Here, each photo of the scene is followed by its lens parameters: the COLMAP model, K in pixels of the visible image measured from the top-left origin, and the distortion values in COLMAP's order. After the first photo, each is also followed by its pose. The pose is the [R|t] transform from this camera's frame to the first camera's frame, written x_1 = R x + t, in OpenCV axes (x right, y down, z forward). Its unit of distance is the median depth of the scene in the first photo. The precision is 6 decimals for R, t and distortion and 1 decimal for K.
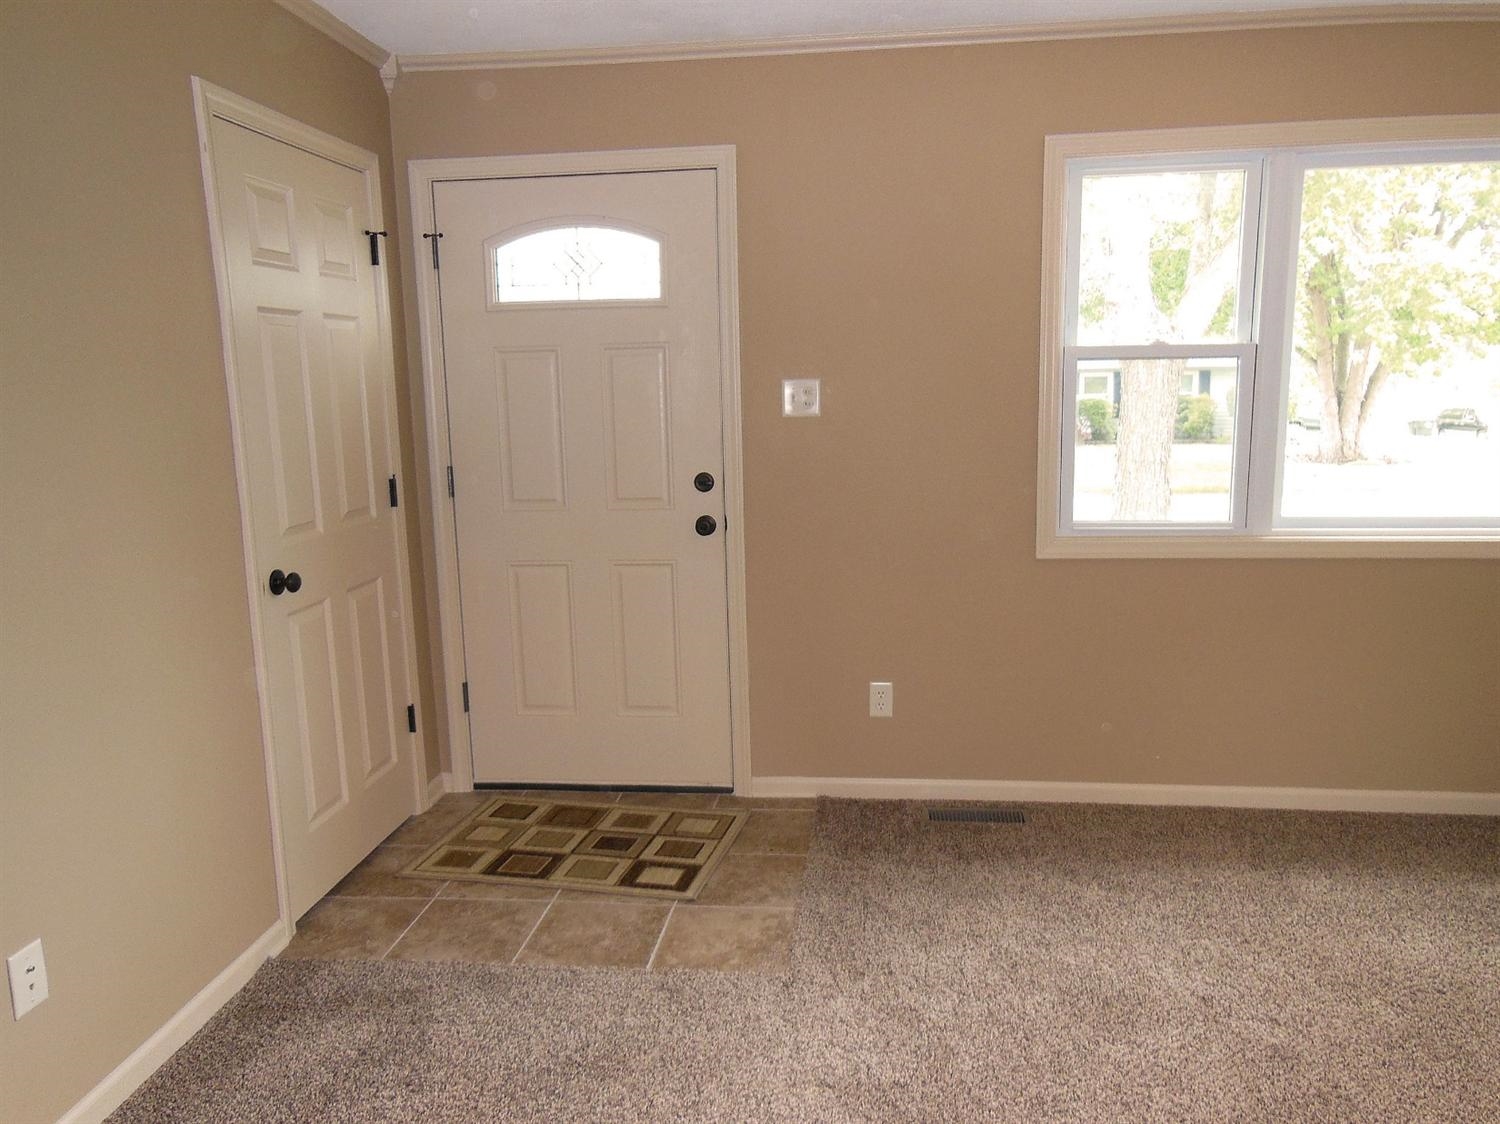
lens RADIAL K [[1113.8, 0, 754.0], [0, 1113.8, 569.9], [0, 0, 1]] dist [-0.007039, 0.068604]
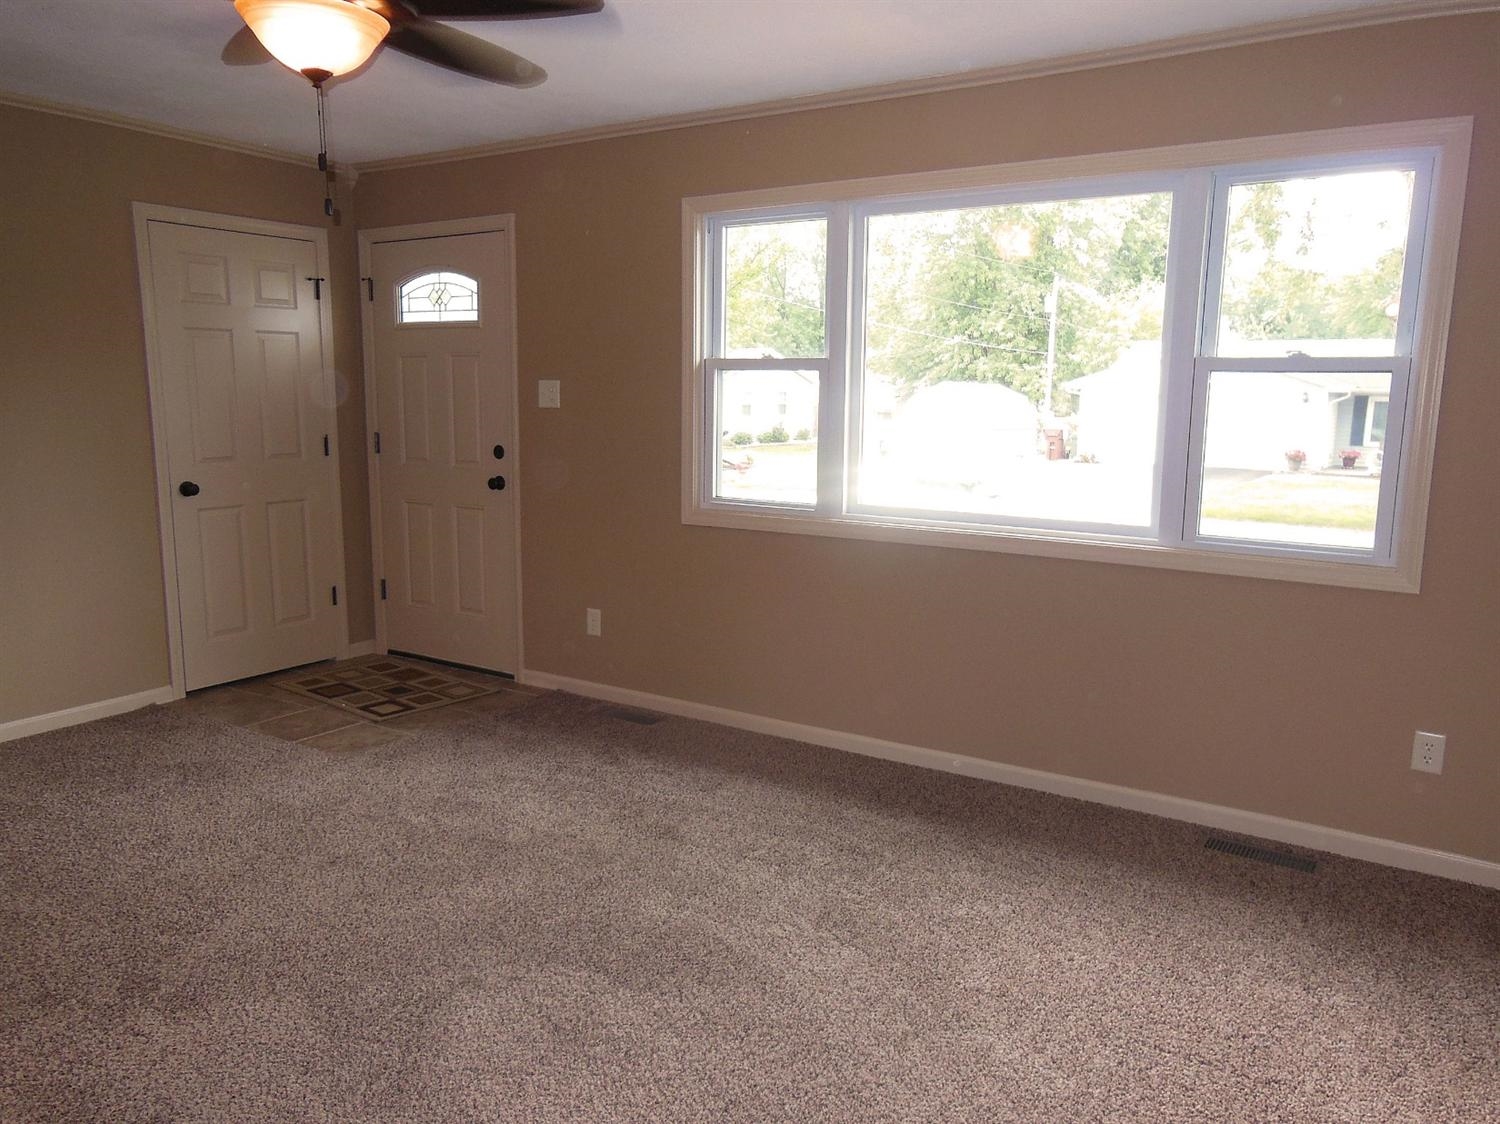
lens RADIAL K [[1133.6, 0, 734.2], [0, 1133.6, 565.2], [0, 0, 1]] dist [0.009449, 0.010531]
pose [[0.881997, 0.098149, -0.460922, 0.914884], [-0.095159, 0.995016, 0.029788, -0.007585], [0.461548, 0.017588, 0.886941, -0.132338]]
